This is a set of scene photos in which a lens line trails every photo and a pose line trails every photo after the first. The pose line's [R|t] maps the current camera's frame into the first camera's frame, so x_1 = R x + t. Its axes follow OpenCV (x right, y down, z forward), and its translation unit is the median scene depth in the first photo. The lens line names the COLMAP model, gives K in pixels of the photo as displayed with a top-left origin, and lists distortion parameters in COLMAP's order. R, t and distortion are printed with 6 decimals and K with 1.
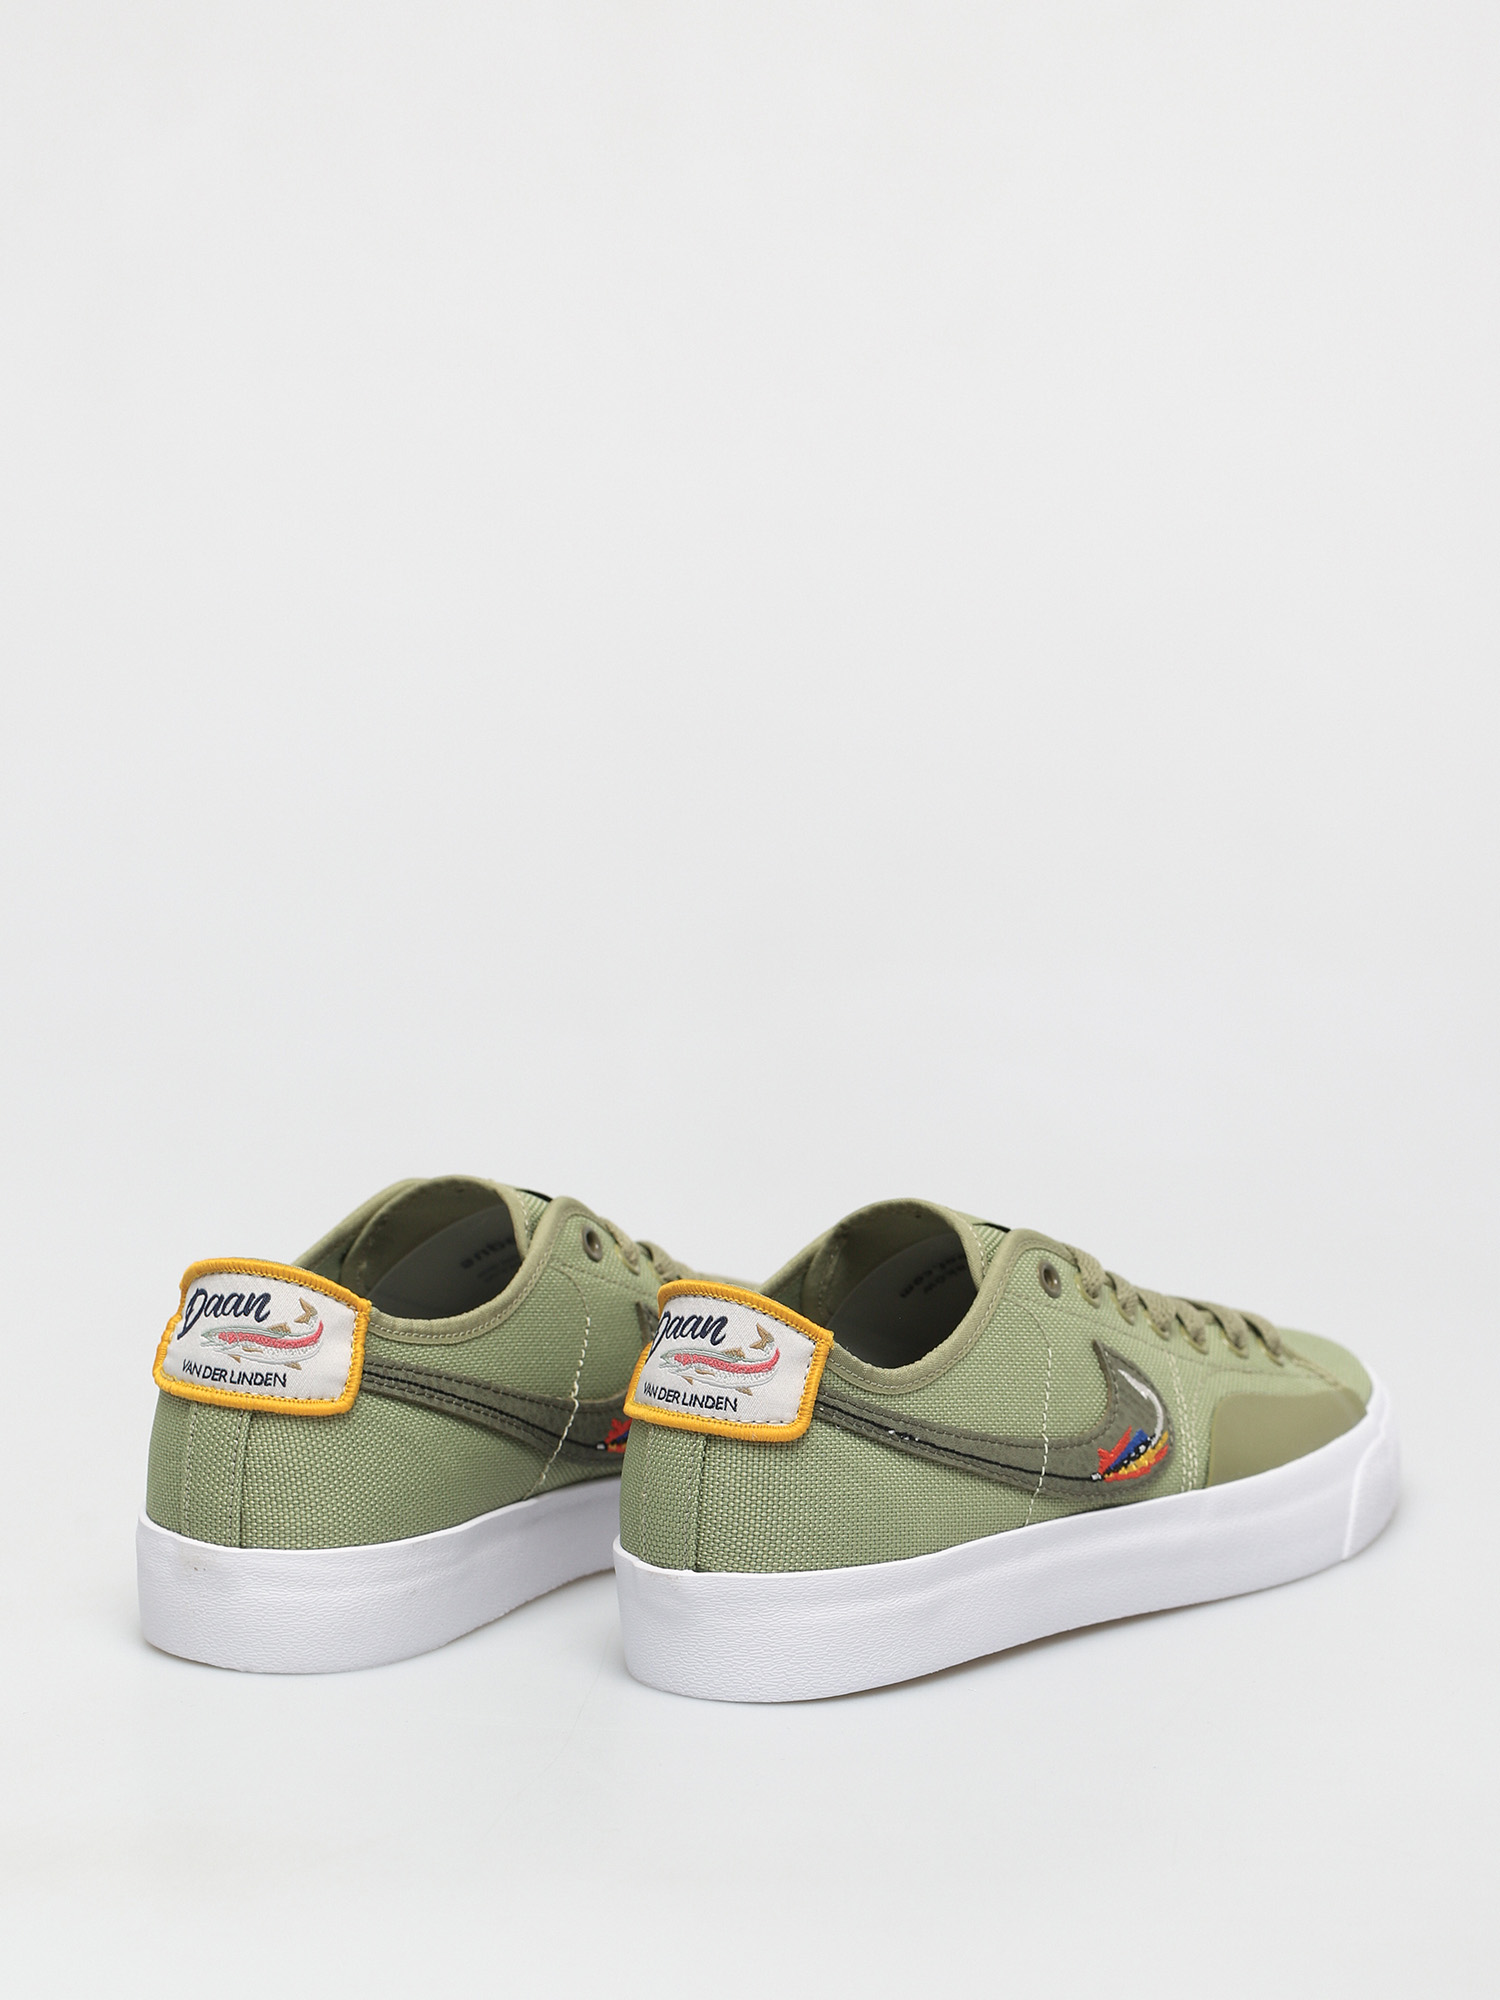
lens RADIAL K [[6043.9, 0, 862.3], [0, 6043.9, 1059.3], [0, 0, 1]] dist [0.358914, 0.000000]
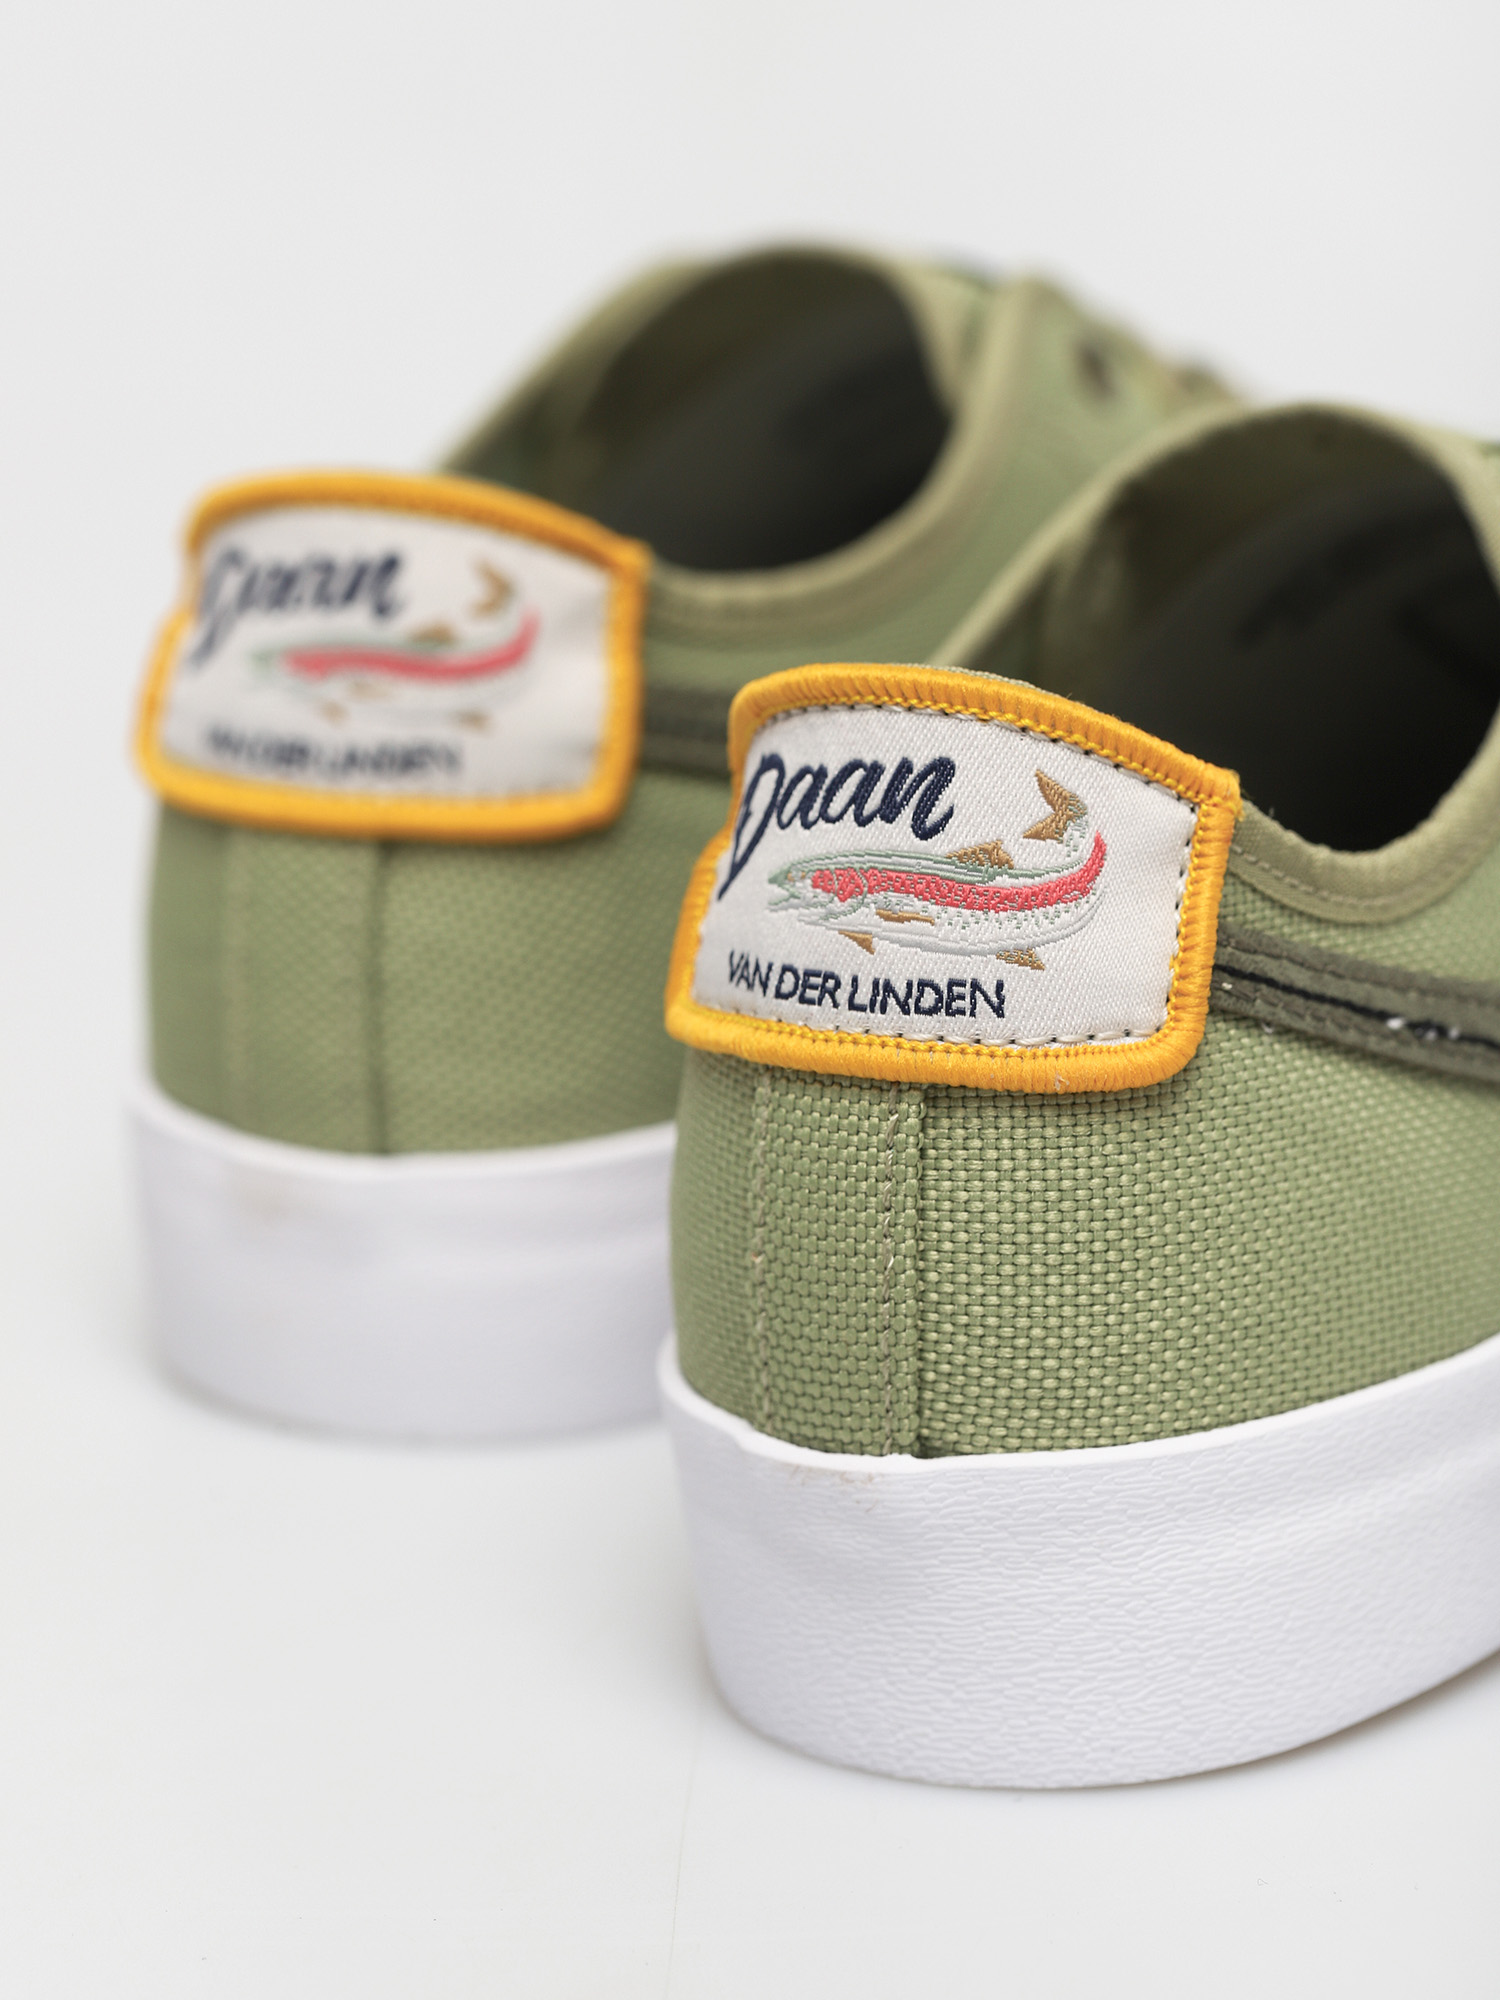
lens RADIAL K [[6043.9, 0, 748.8], [0, 6043.9, 984.6], [0, 0, 1]] dist [0.358914, 0.000000]
pose [[0.993740, -0.087704, 0.069199, -0.060072], [0.079565, 0.990439, 0.112693, 0.014216], [-0.078421, -0.106482, 0.991217, 0.636441]]
